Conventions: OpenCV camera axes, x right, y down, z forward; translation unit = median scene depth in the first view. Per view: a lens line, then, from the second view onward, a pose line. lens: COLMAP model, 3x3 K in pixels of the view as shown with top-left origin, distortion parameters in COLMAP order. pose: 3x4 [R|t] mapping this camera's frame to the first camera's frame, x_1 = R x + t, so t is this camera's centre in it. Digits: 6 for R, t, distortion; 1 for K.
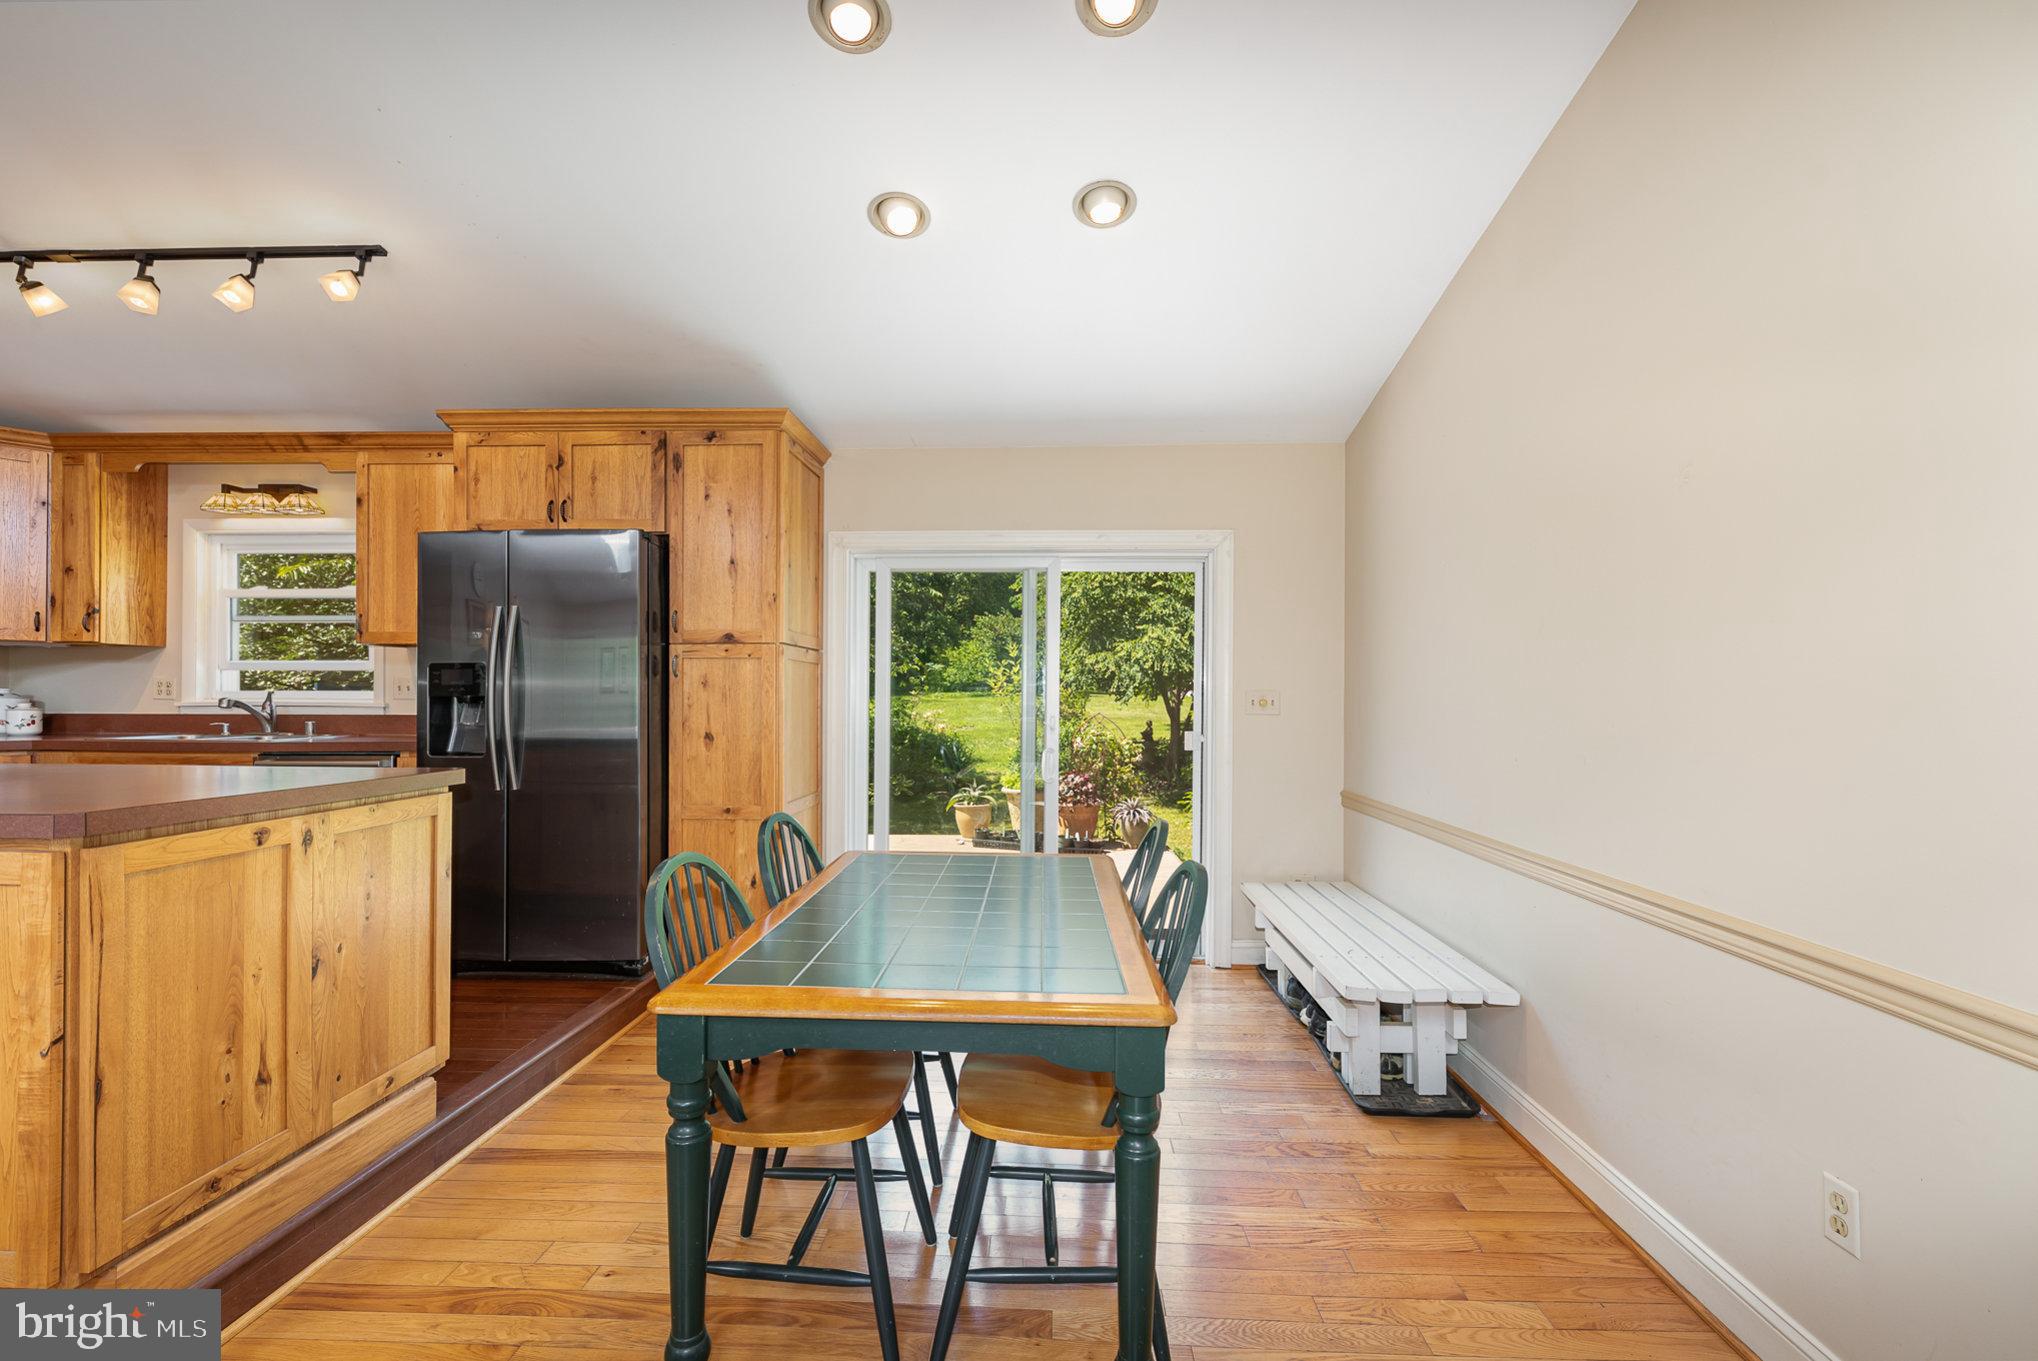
lens RADIAL K [[915.3, 0, 1019.6], [0, 915.3, 688.5], [0, 0, 1]] dist [0.000690, 0.000152]
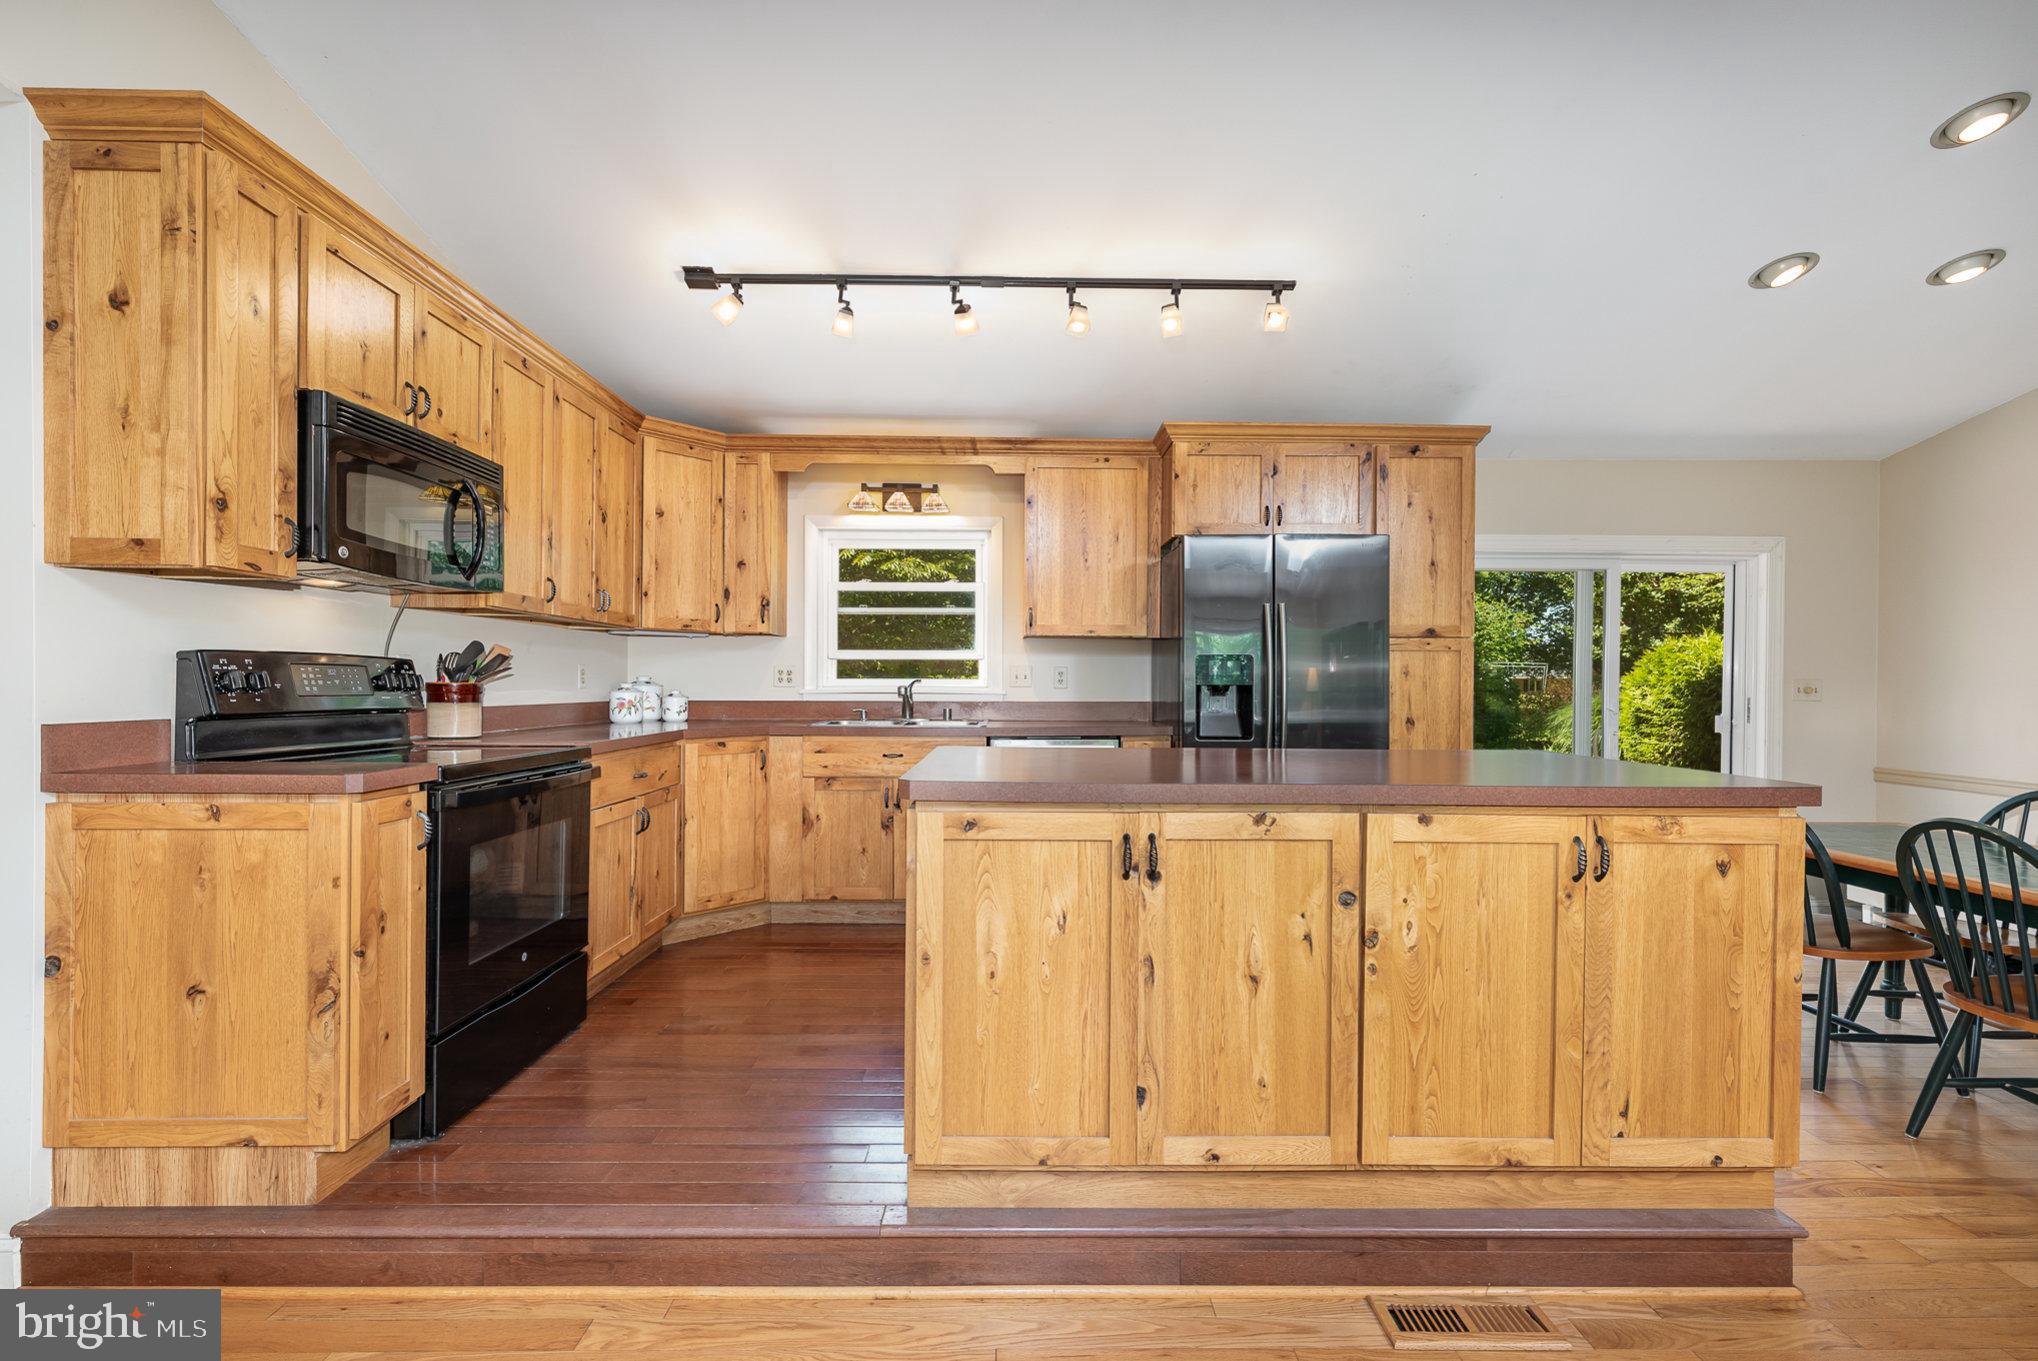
lens RADIAL K [[915.3, 0, 1021.0], [0, 915.3, 684.2], [0, 0, 1]] dist [0.000690, 0.000152]
pose [[0.998590, 0.002600, 0.053030, -0.775445], [-0.003057, 0.999959, 0.008544, -0.000708], [-0.053006, -0.008694, 0.998556, -0.070780]]
